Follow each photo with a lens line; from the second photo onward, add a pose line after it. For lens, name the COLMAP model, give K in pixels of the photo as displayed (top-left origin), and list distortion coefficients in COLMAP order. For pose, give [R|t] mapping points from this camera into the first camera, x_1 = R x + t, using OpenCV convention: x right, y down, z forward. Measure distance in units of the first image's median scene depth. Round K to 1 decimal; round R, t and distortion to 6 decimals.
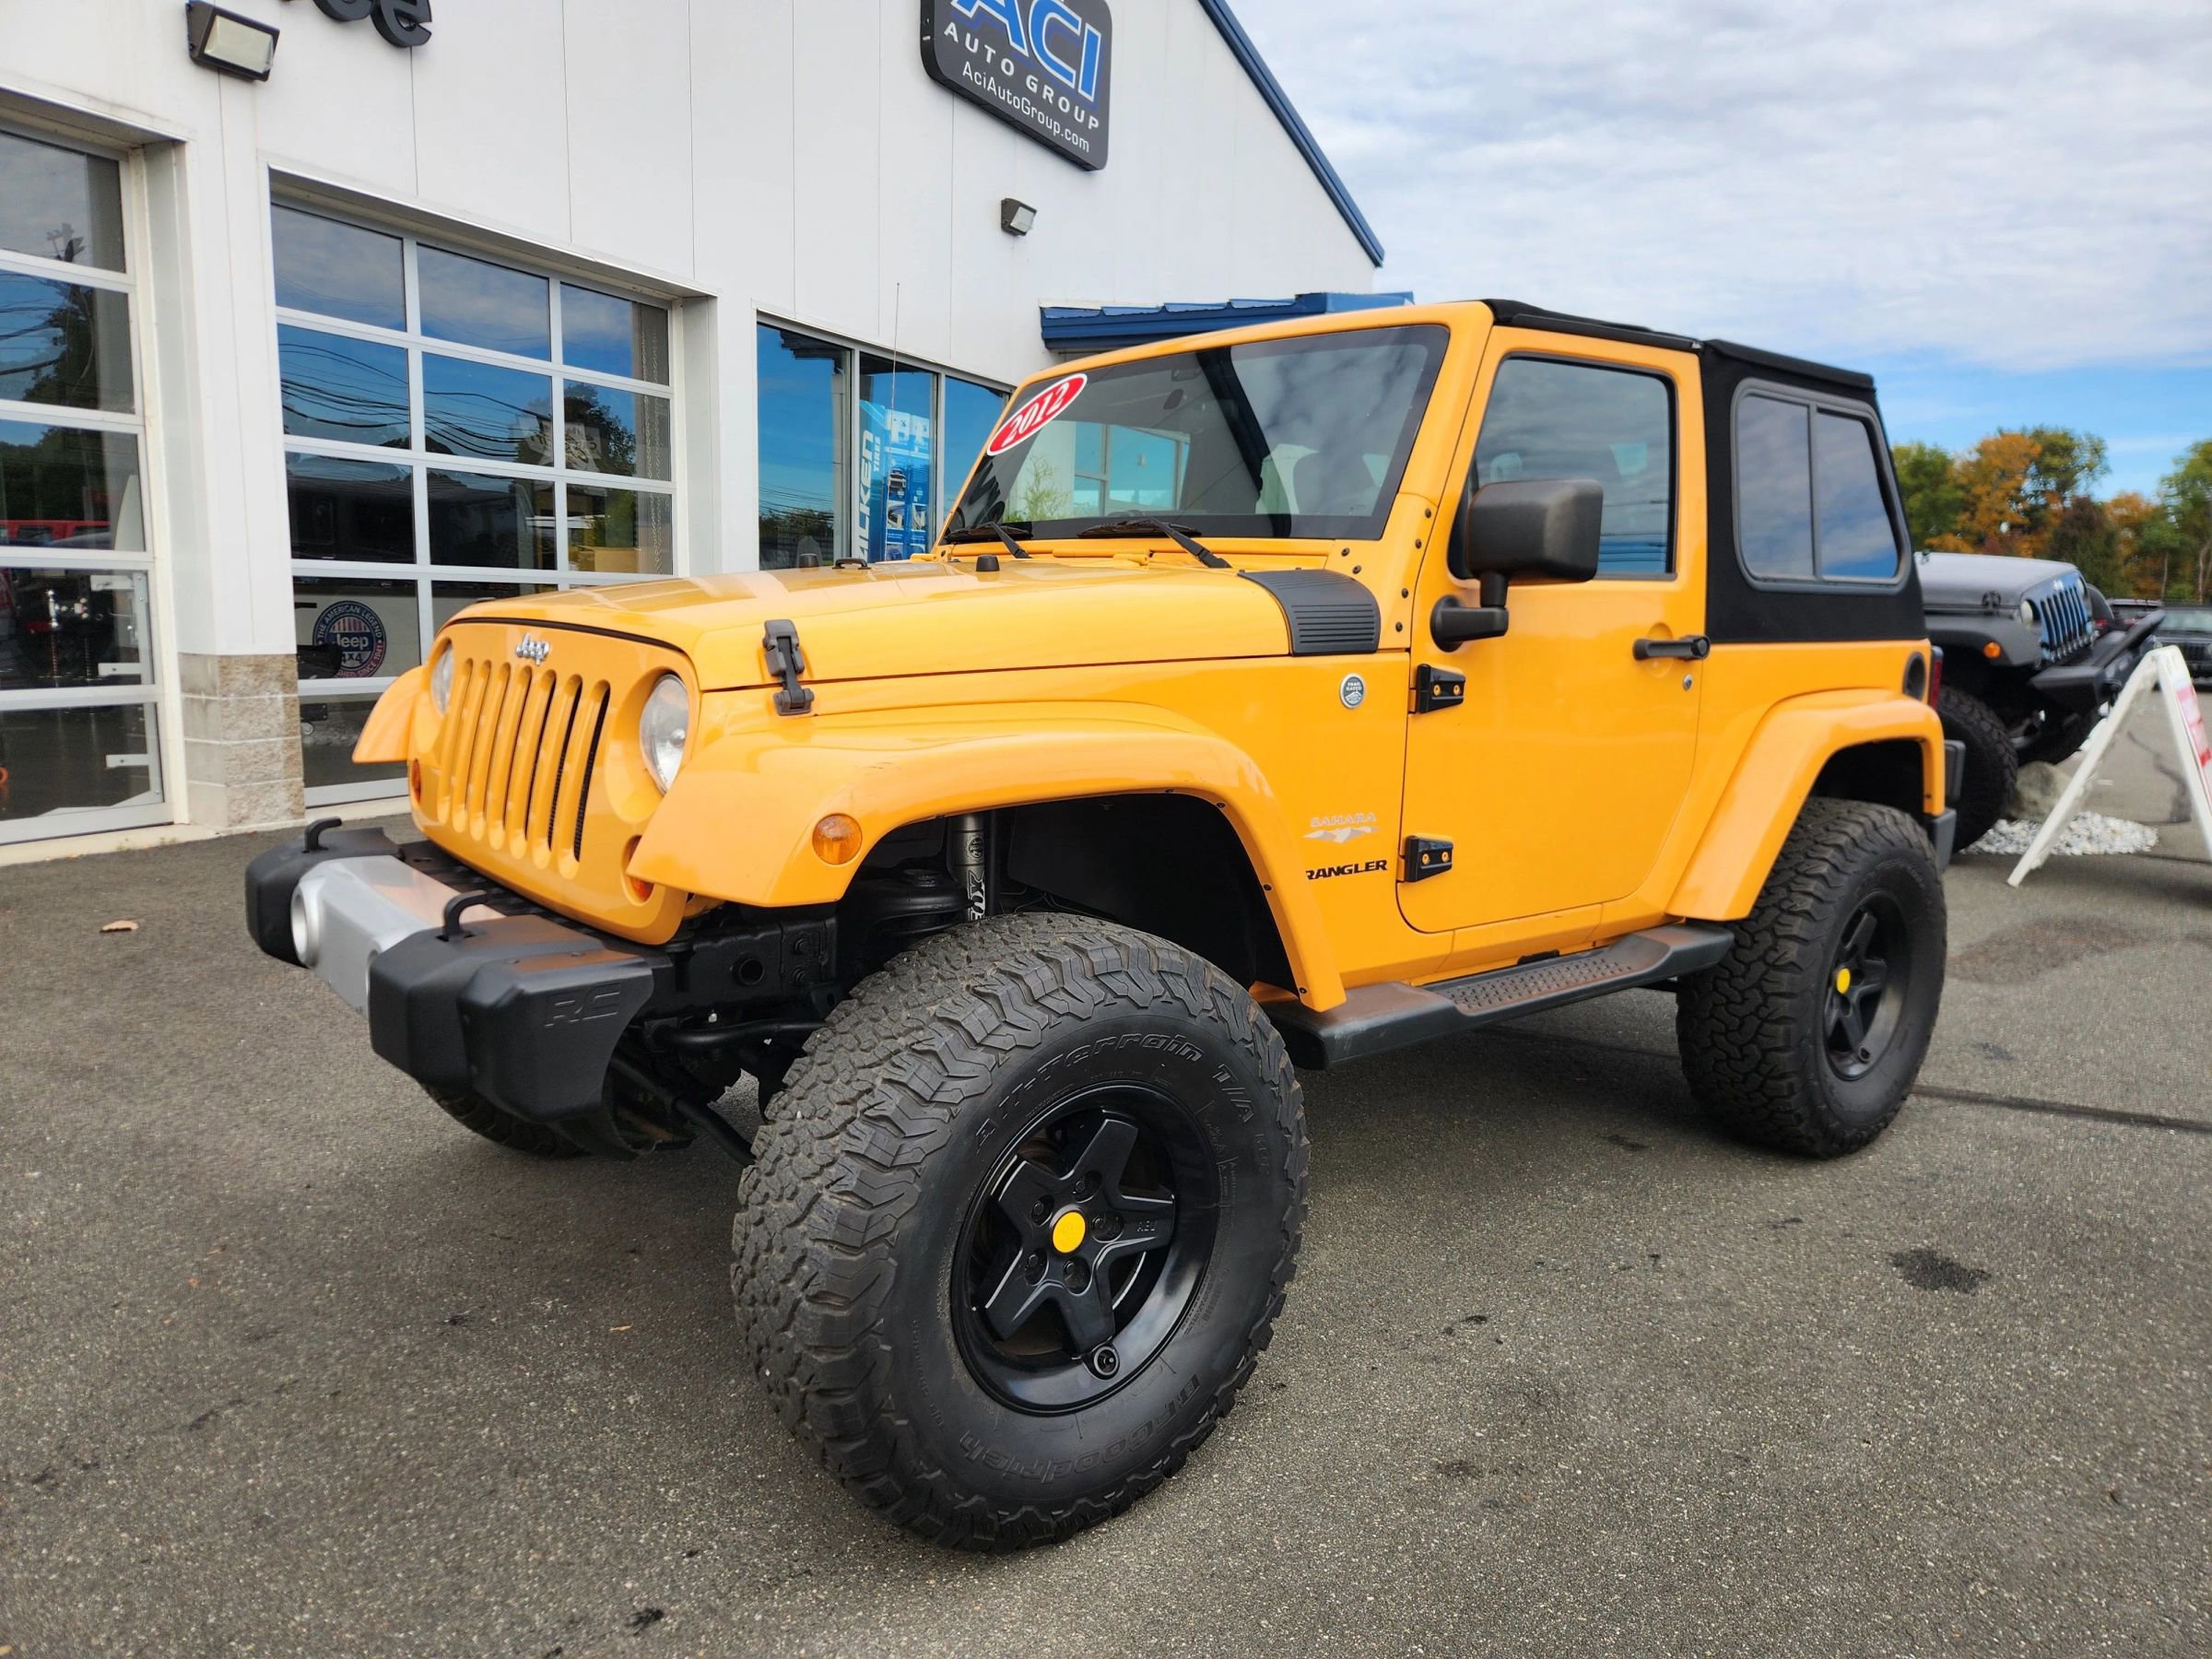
lens RADIAL K [[1478.7, 0, 1094.4], [0, 1478.7, 854.1], [0, 0, 1]] dist [0.058171, -0.044712]
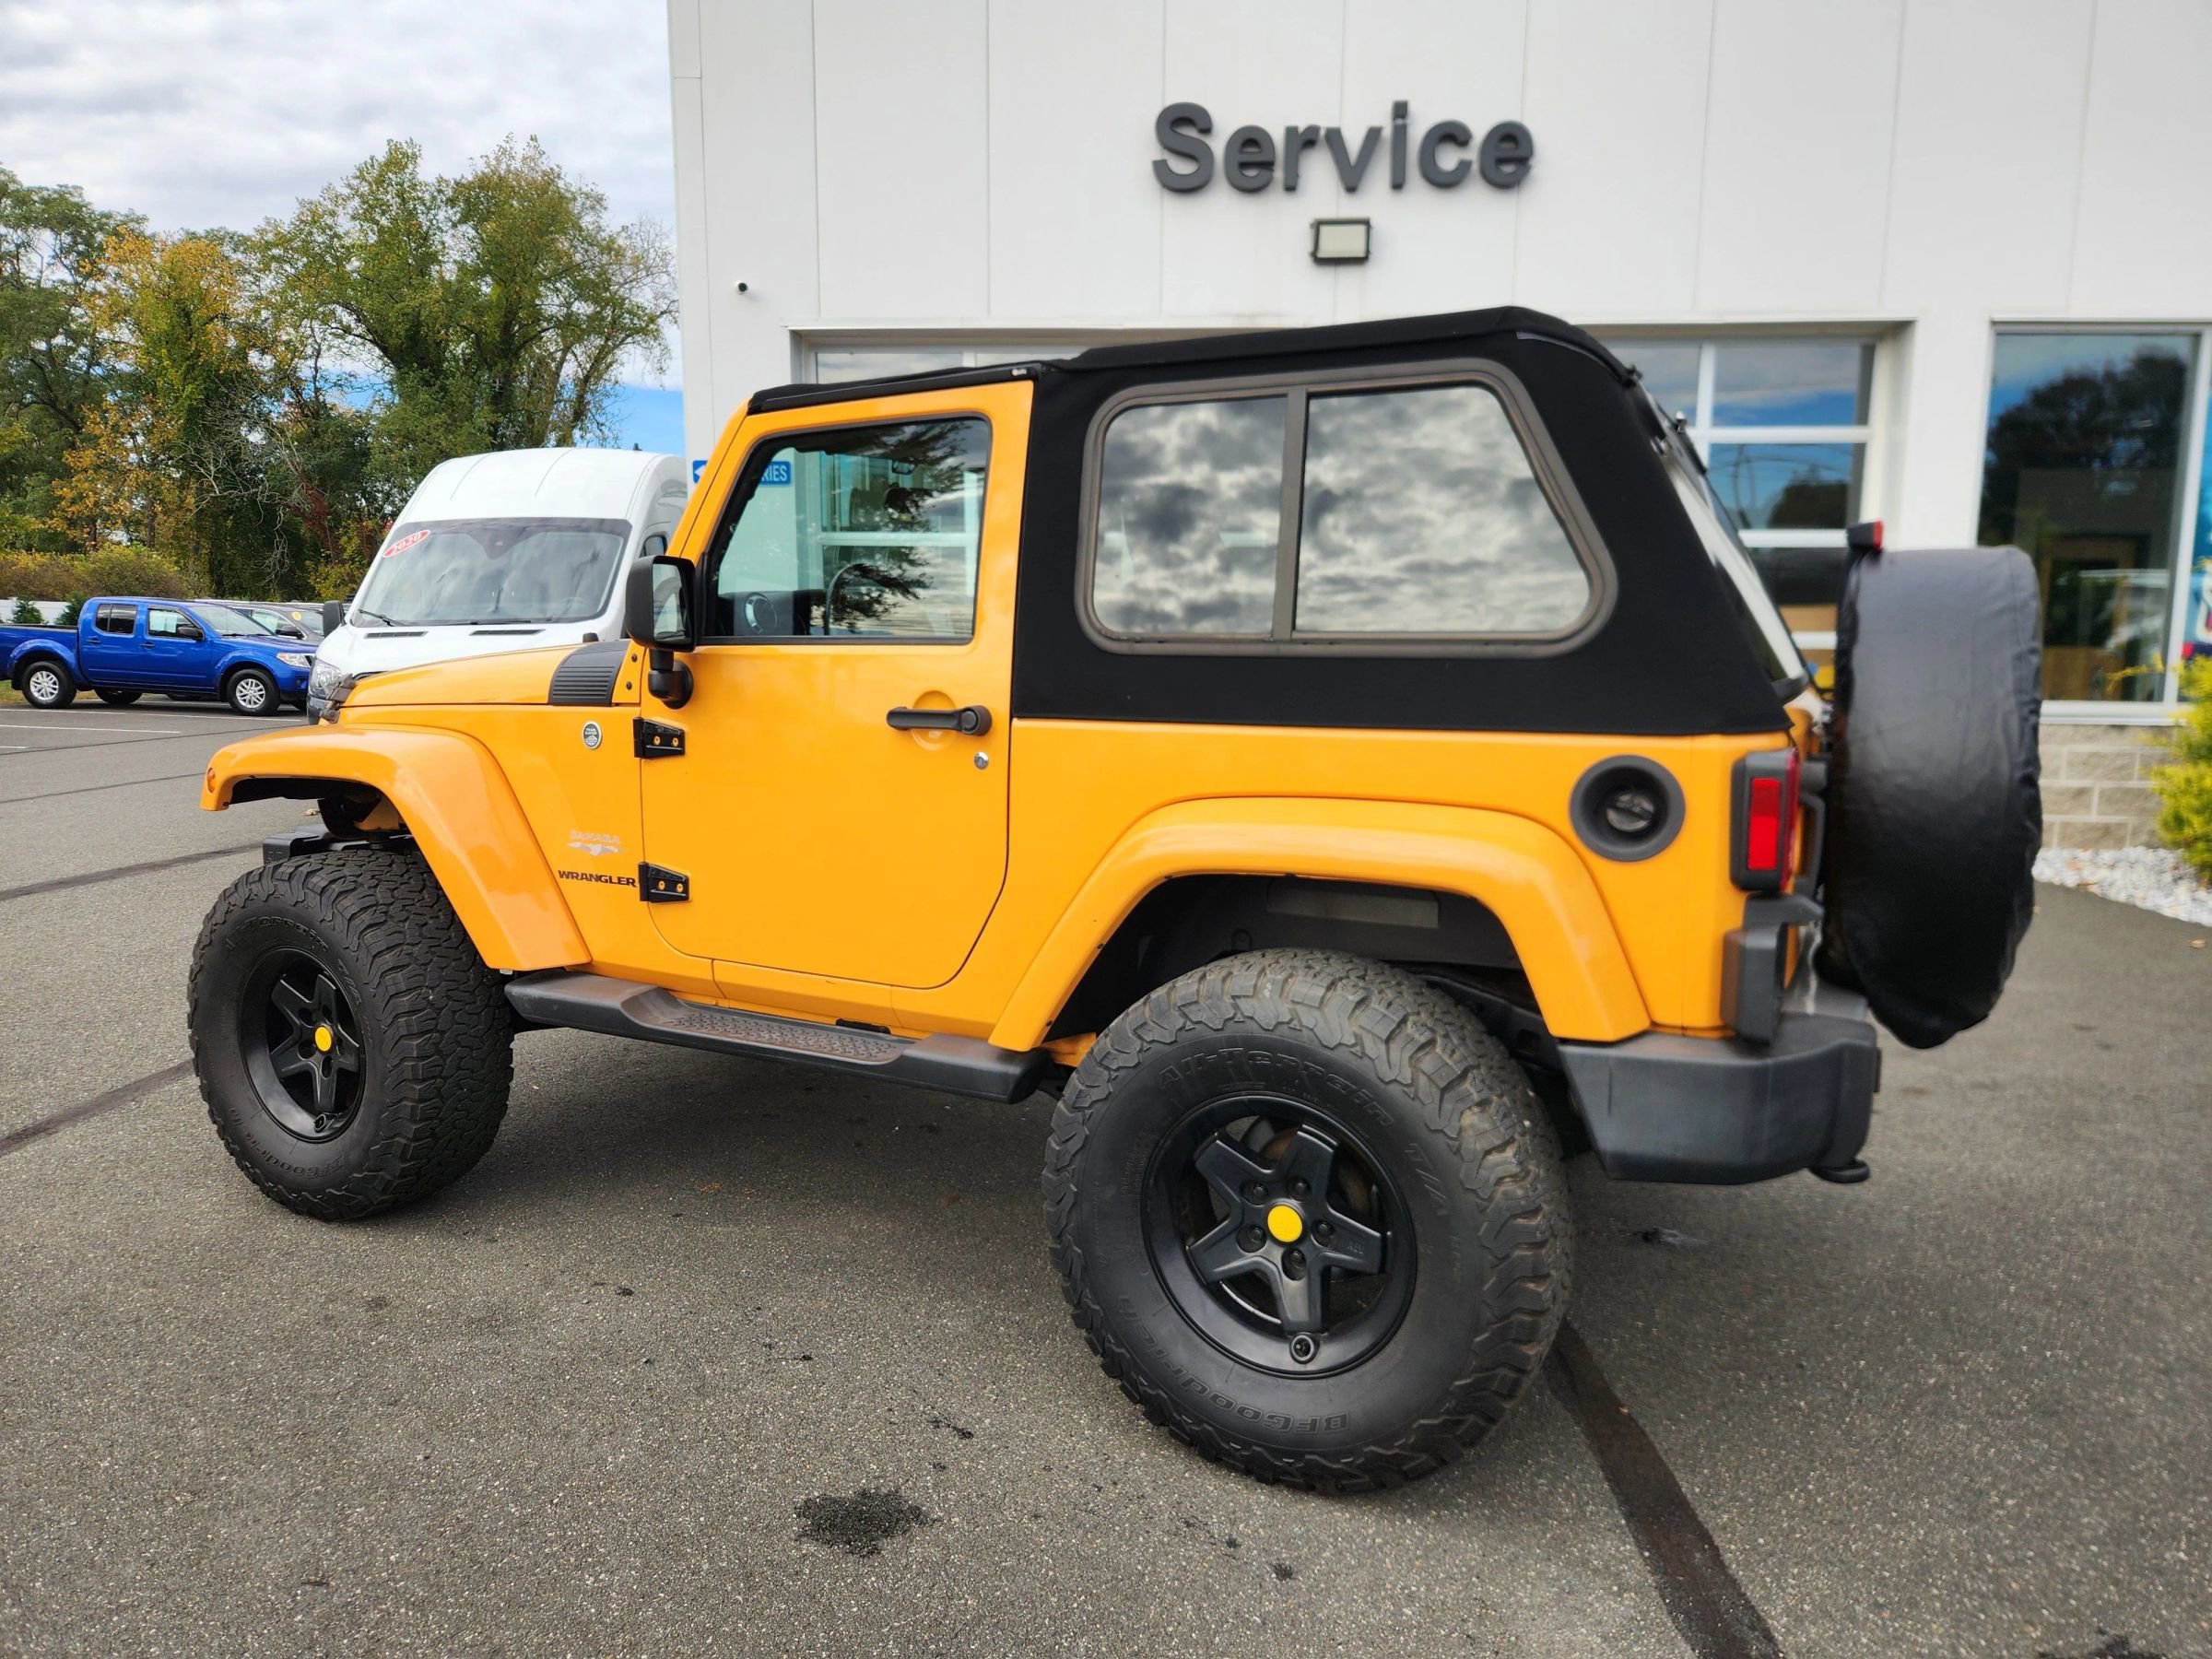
lens RADIAL K [[1478.7, 0, 1095.1], [0, 1478.7, 862.4], [0, 0, 1]] dist [0.058171, -0.044712]
pose [[0.388250, 0.122671, -0.913353, 1.313944], [-0.155692, 0.985586, 0.066191, -0.134117], [0.908307, 0.116503, 0.401753, 0.780833]]
